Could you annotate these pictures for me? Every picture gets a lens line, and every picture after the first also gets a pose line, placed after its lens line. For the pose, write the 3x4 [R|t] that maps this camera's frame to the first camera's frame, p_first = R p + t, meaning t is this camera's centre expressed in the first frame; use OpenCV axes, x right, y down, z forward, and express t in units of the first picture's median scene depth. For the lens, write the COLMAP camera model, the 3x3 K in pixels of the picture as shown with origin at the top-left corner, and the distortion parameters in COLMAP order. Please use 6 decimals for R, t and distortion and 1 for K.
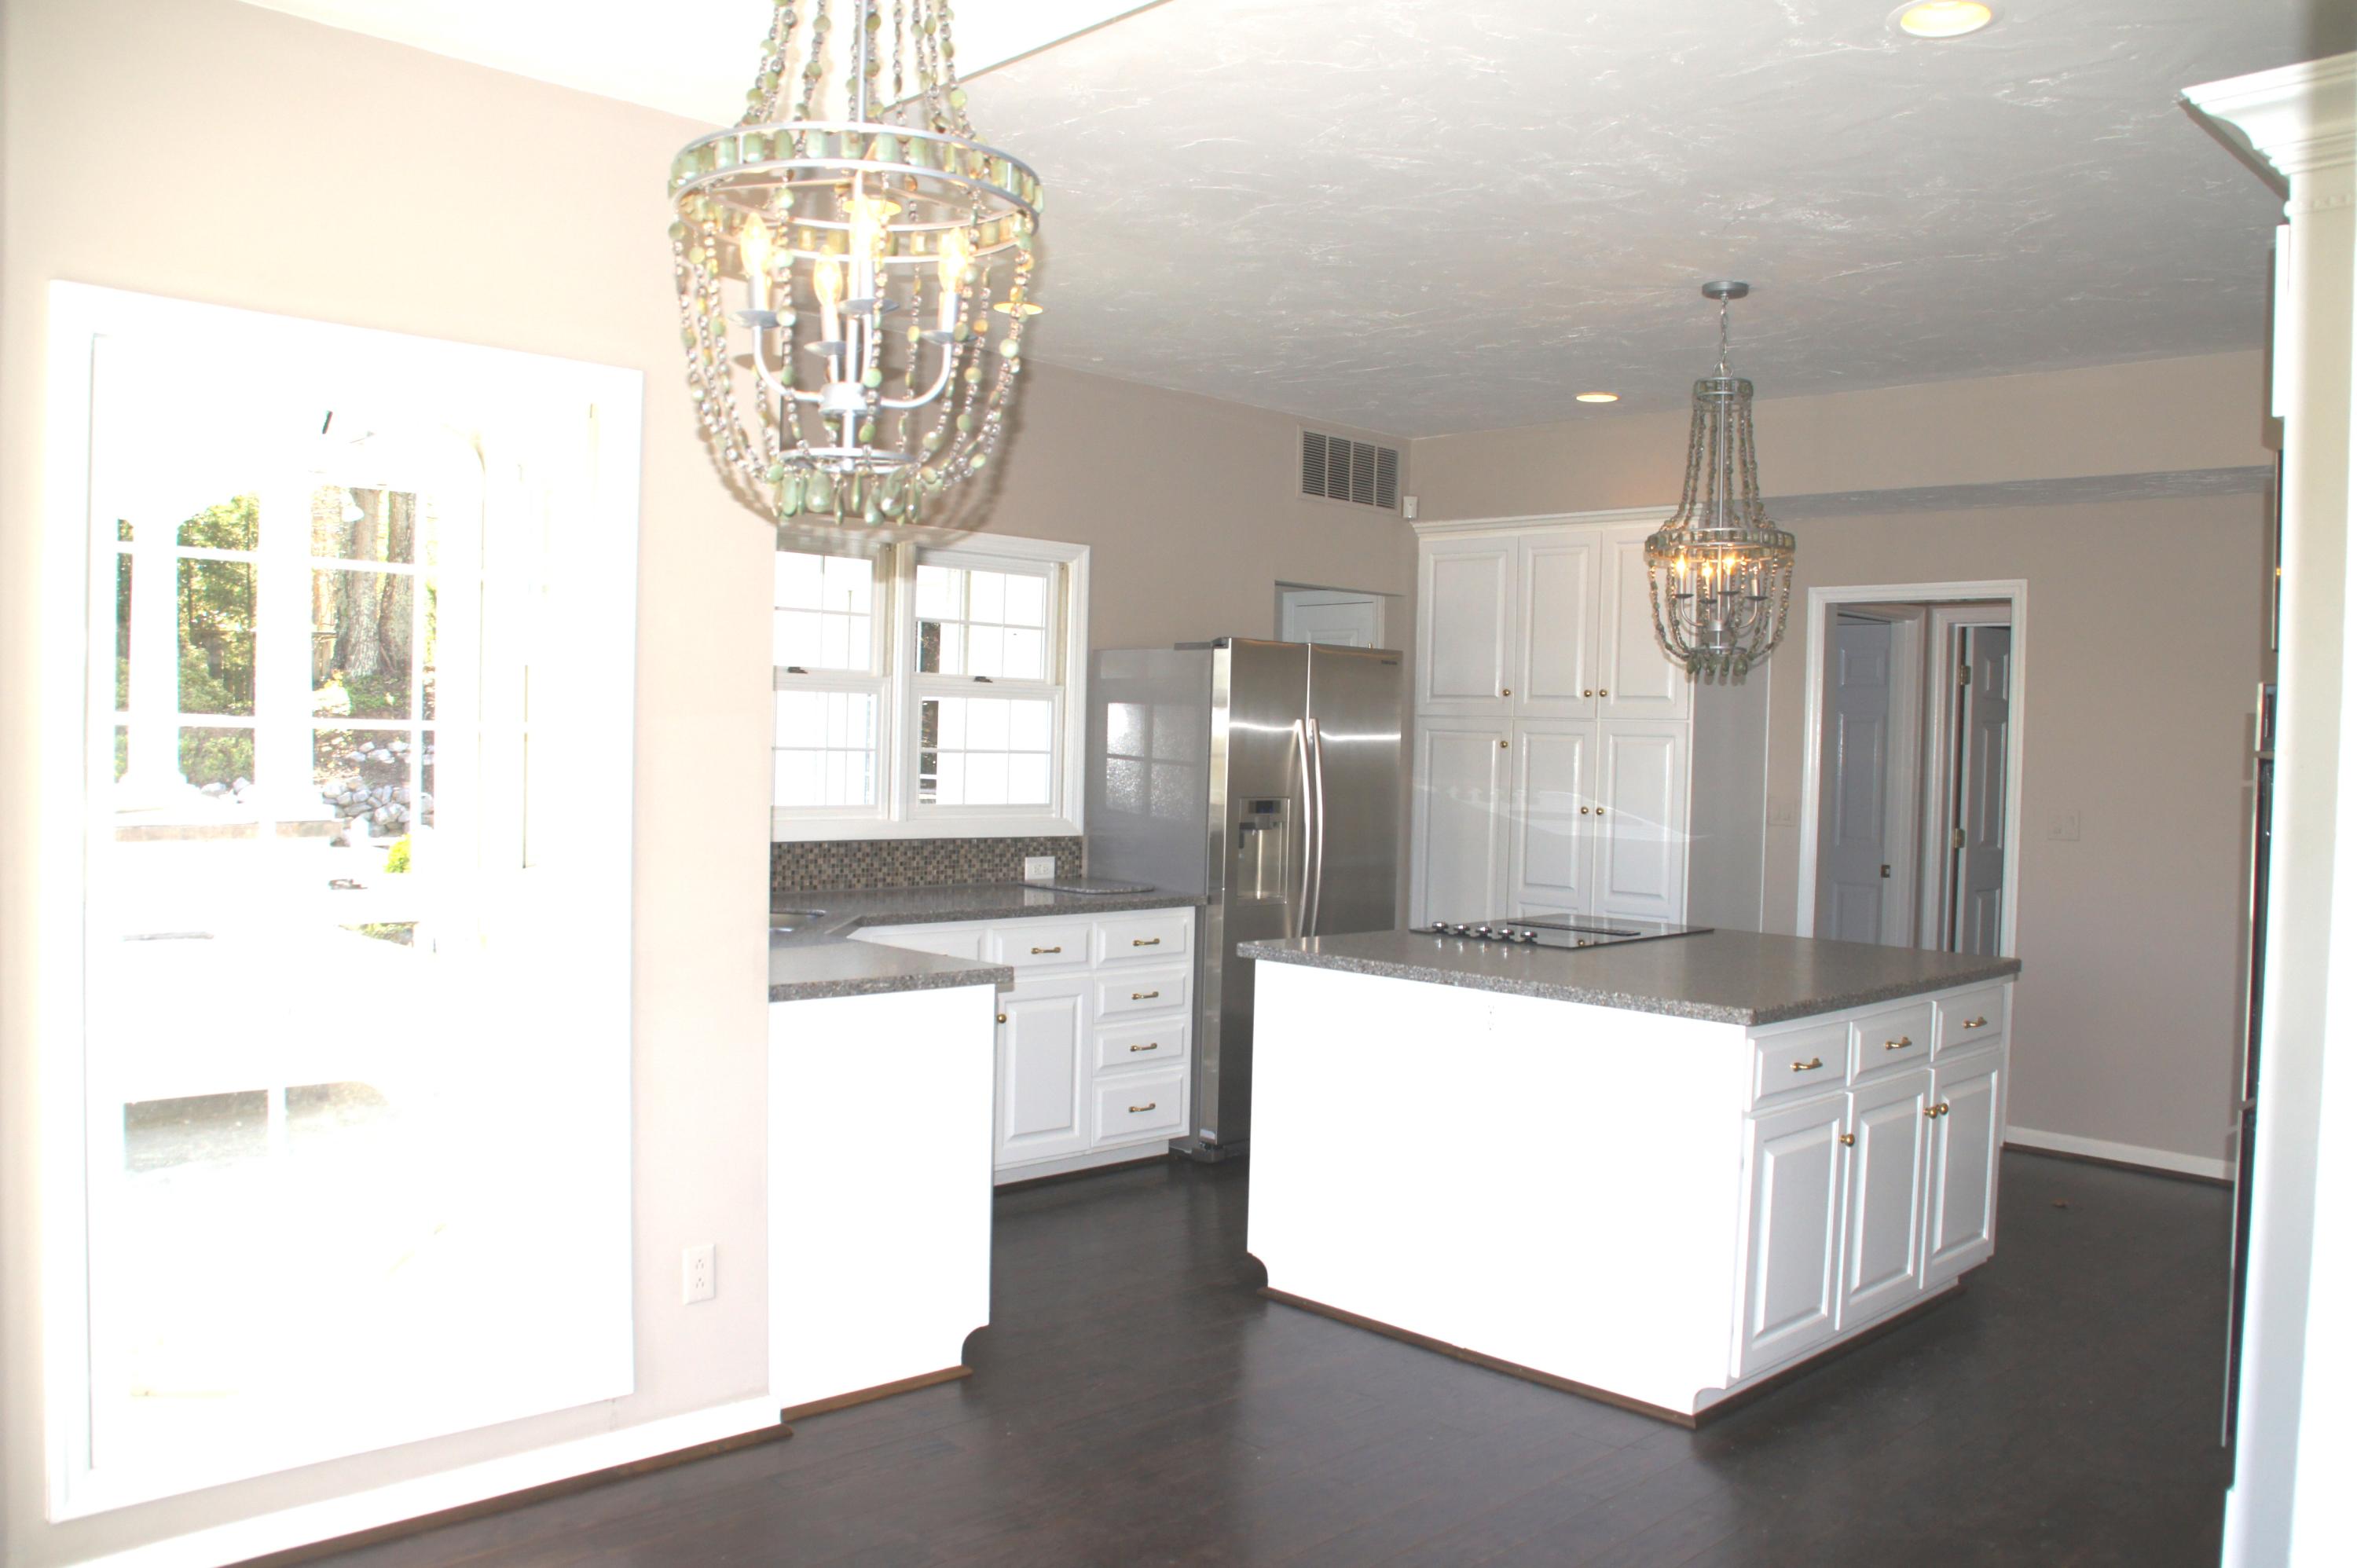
lens RADIAL K [[1817.1, 0, 1178.5], [0, 1817.1, 784.0], [0, 0, 1]] dist [-0.115122, -0.001701]
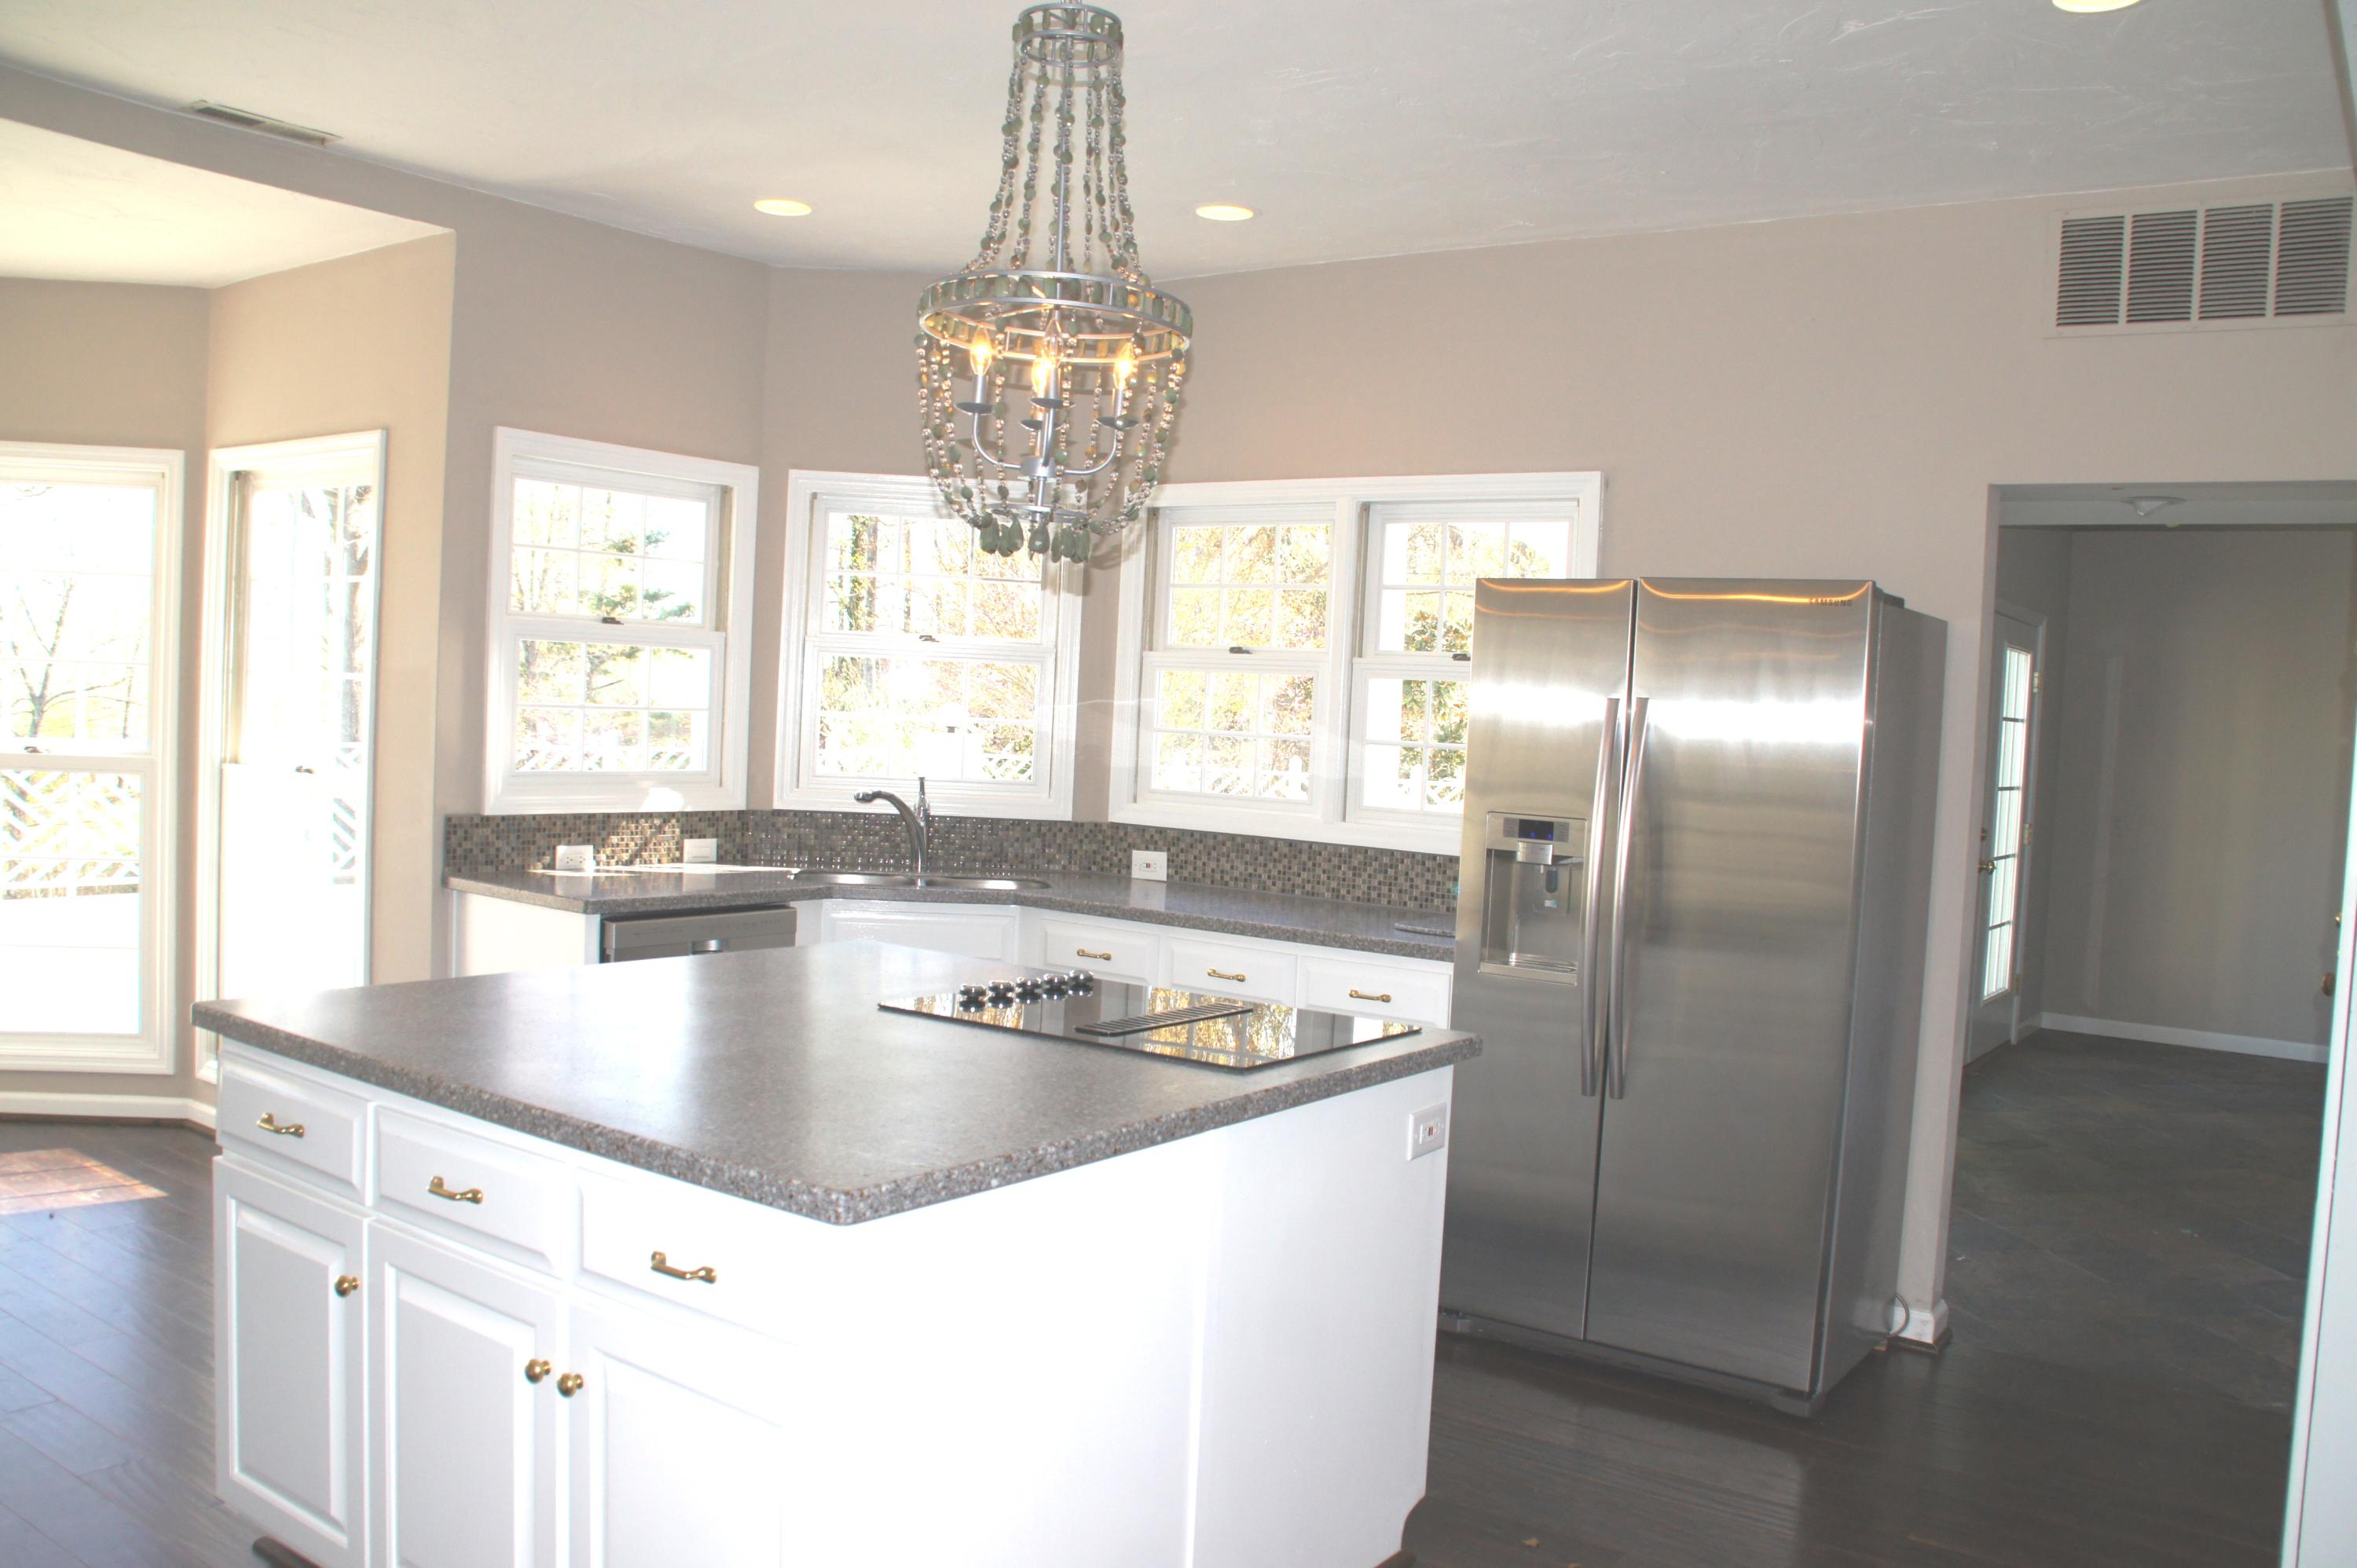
lens RADIAL K [[1817.1, 0, 1178.5], [0, 1817.1, 784.0], [0, 0, 1]] dist [-0.115122, -0.001701]
pose [[0.212280, 0.024878, -0.976892, 0.685613], [-0.068704, 0.997582, 0.010475, -0.001623], [0.974791, 0.064893, 0.213475, 0.758062]]
